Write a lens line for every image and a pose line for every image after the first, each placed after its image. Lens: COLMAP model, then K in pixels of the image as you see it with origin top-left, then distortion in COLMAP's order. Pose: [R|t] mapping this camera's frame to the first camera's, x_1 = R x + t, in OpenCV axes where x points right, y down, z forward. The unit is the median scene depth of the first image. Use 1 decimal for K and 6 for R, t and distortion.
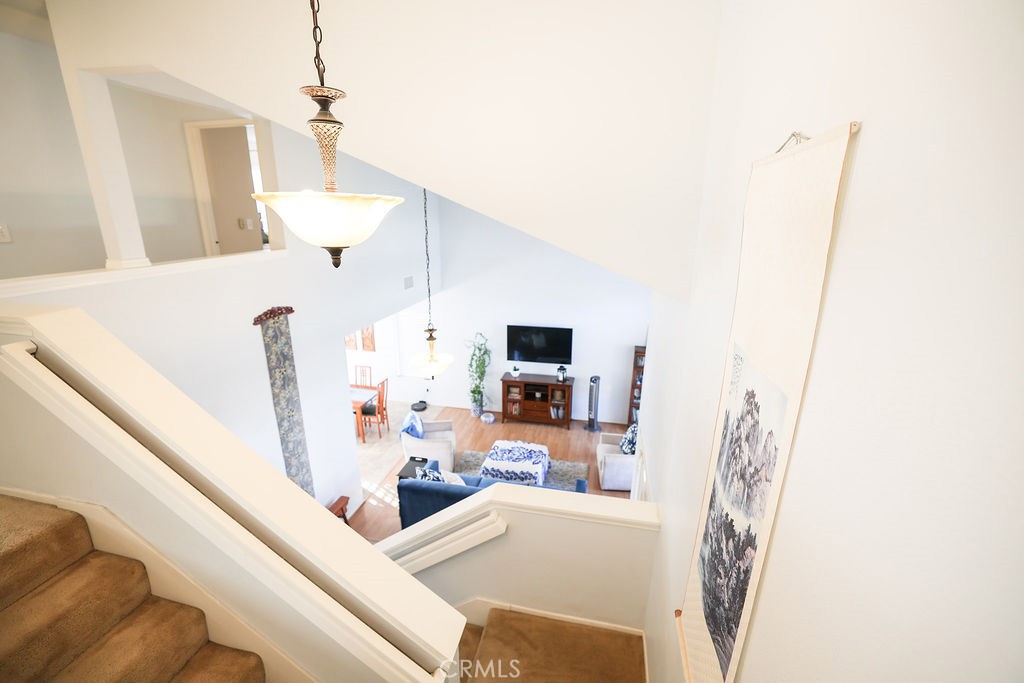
lens RADIAL K [[439.3, 0, 512.2], [0, 439.3, 344.7], [0, 0, 1]] dist [-0.029313, 0.006383]
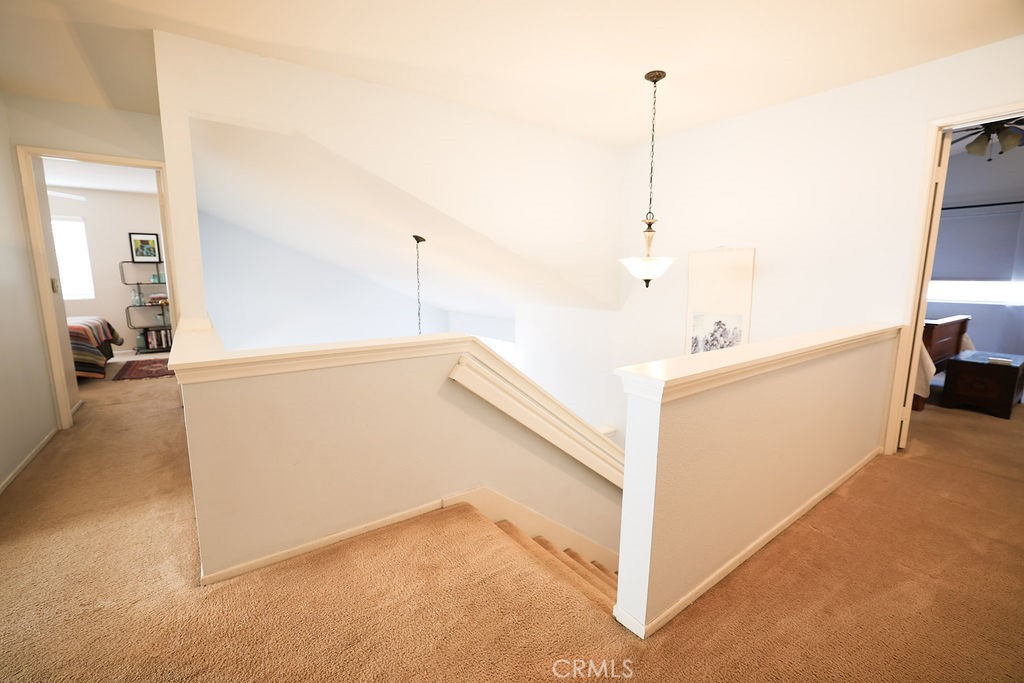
lens RADIAL K [[439.3, 0, 515.5], [0, 439.3, 344.6], [0, 0, 1]] dist [-0.029313, 0.006383]
pose [[0.661815, -0.121492, 0.739757, -0.495323], [0.221669, 0.974370, -0.038290, 0.011776], [-0.716145, 0.189323, 0.671783, -0.010670]]
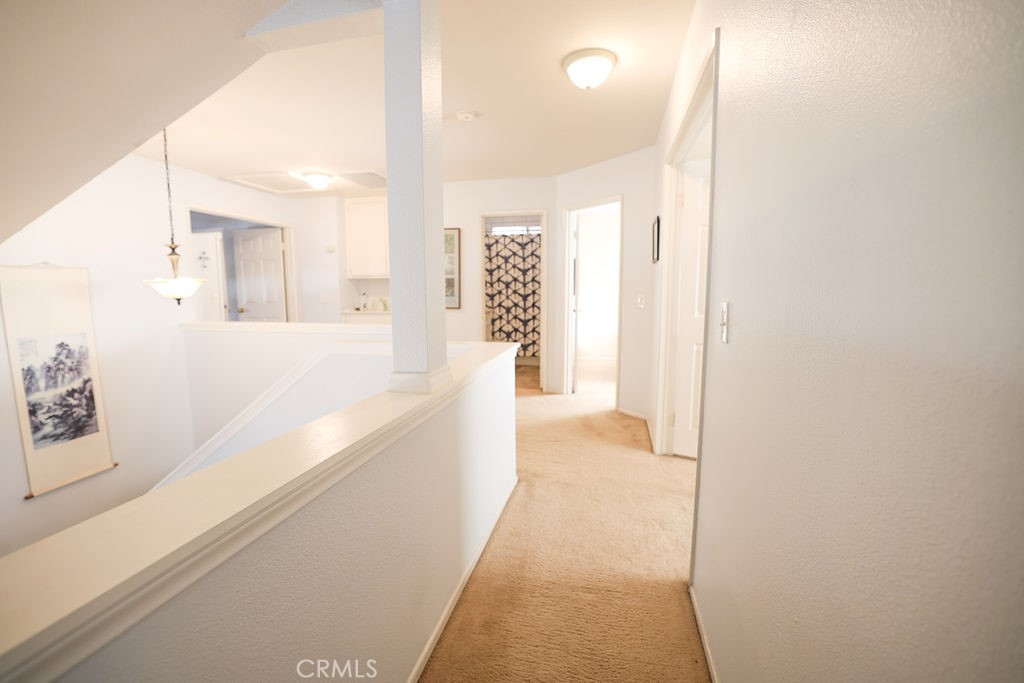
lens RADIAL K [[439.3, 0, 511.0], [0, 439.3, 343.0], [0, 0, 1]] dist [-0.029313, 0.006383]
pose [[-0.999954, -0.007107, 0.006398, -0.447955], [-0.003874, 0.912782, 0.408428, -0.193036], [-0.008742, 0.408384, -0.912768, 0.637536]]
